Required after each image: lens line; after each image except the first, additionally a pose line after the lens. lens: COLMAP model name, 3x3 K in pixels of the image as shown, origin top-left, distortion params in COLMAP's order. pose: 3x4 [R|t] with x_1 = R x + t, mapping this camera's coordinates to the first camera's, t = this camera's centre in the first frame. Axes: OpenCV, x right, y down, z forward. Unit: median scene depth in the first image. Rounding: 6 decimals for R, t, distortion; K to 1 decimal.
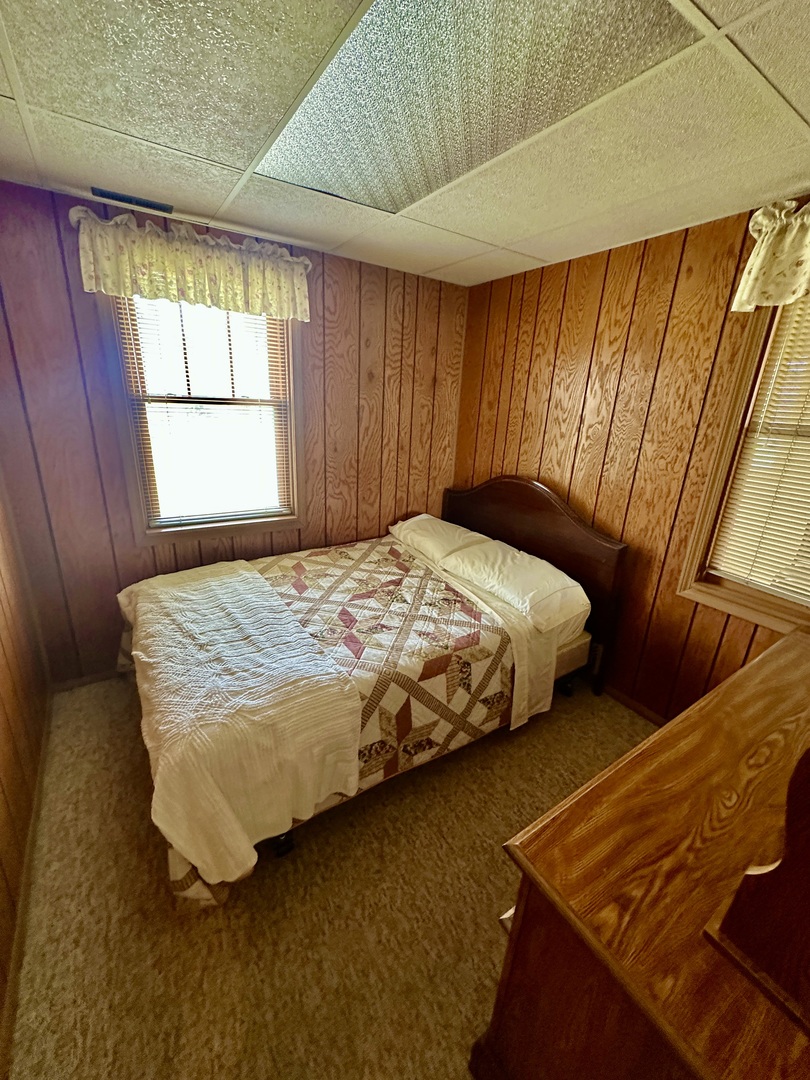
lens RADIAL K [[430.5, 0, 405.5], [0, 430.5, 535.3], [0, 0, 1]] dist [-0.009557, 0.000508]
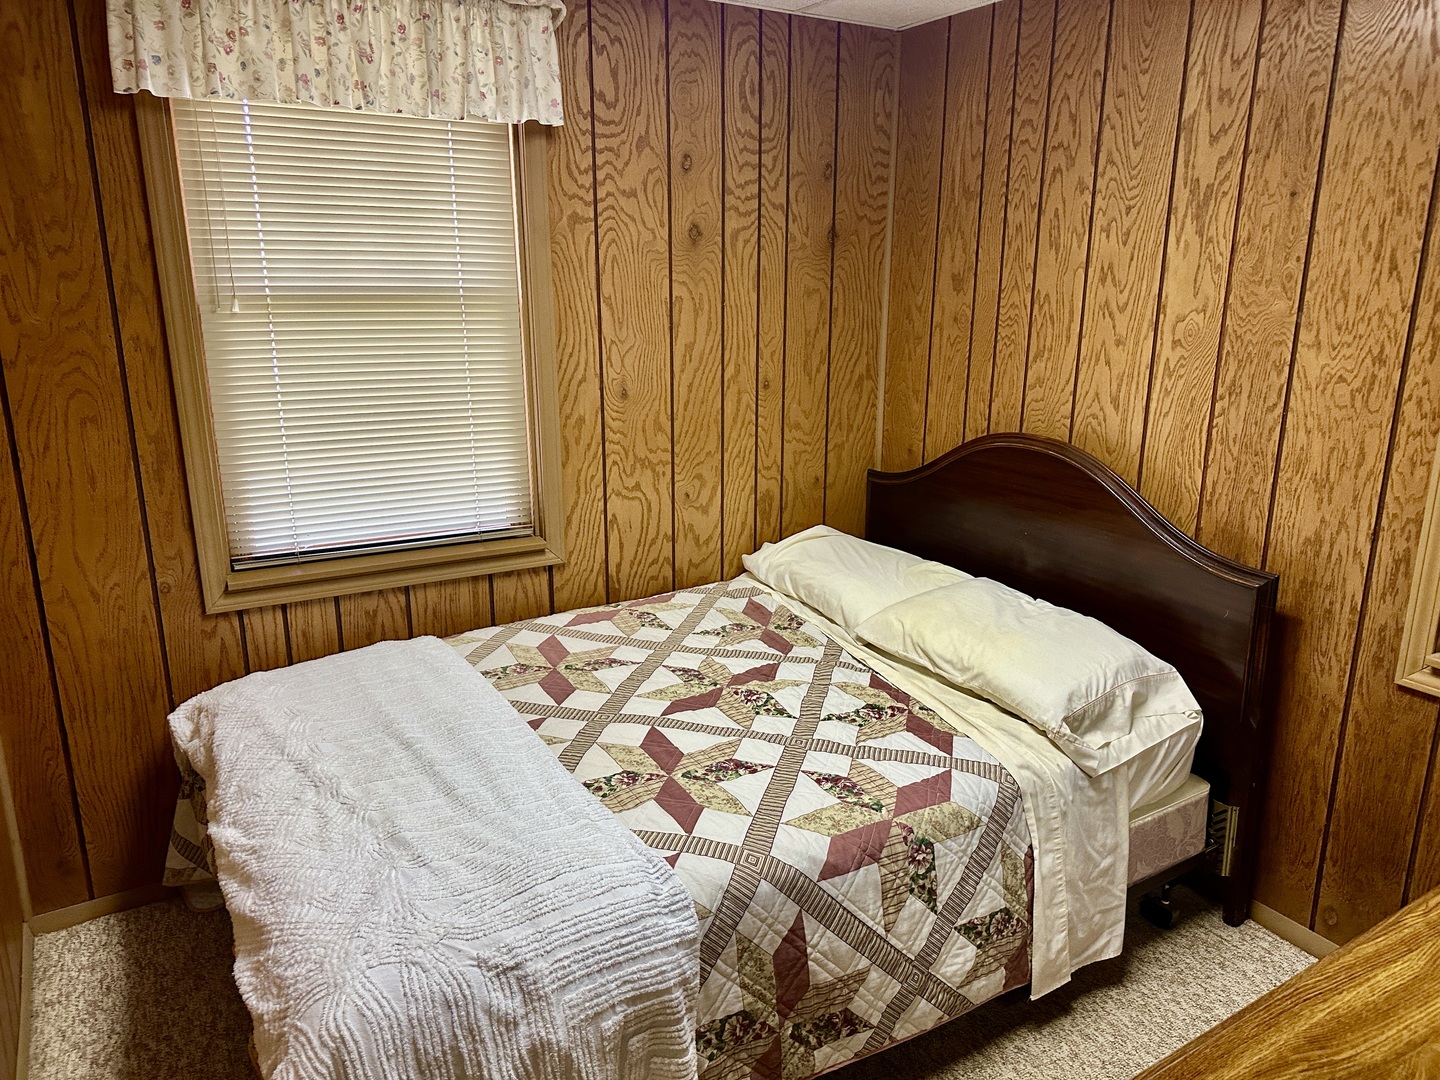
lens RADIAL K [[1048.3, 0, 720.0], [0, 1048.3, 540.0], [0, 0, 1]] dist [0.081995, -0.113121]
pose [[0.998141, -0.032315, -0.051677, -0.005763], [0.029534, 0.998120, -0.053705, 0.026783], [0.053315, 0.052079, 0.997219, -0.138698]]
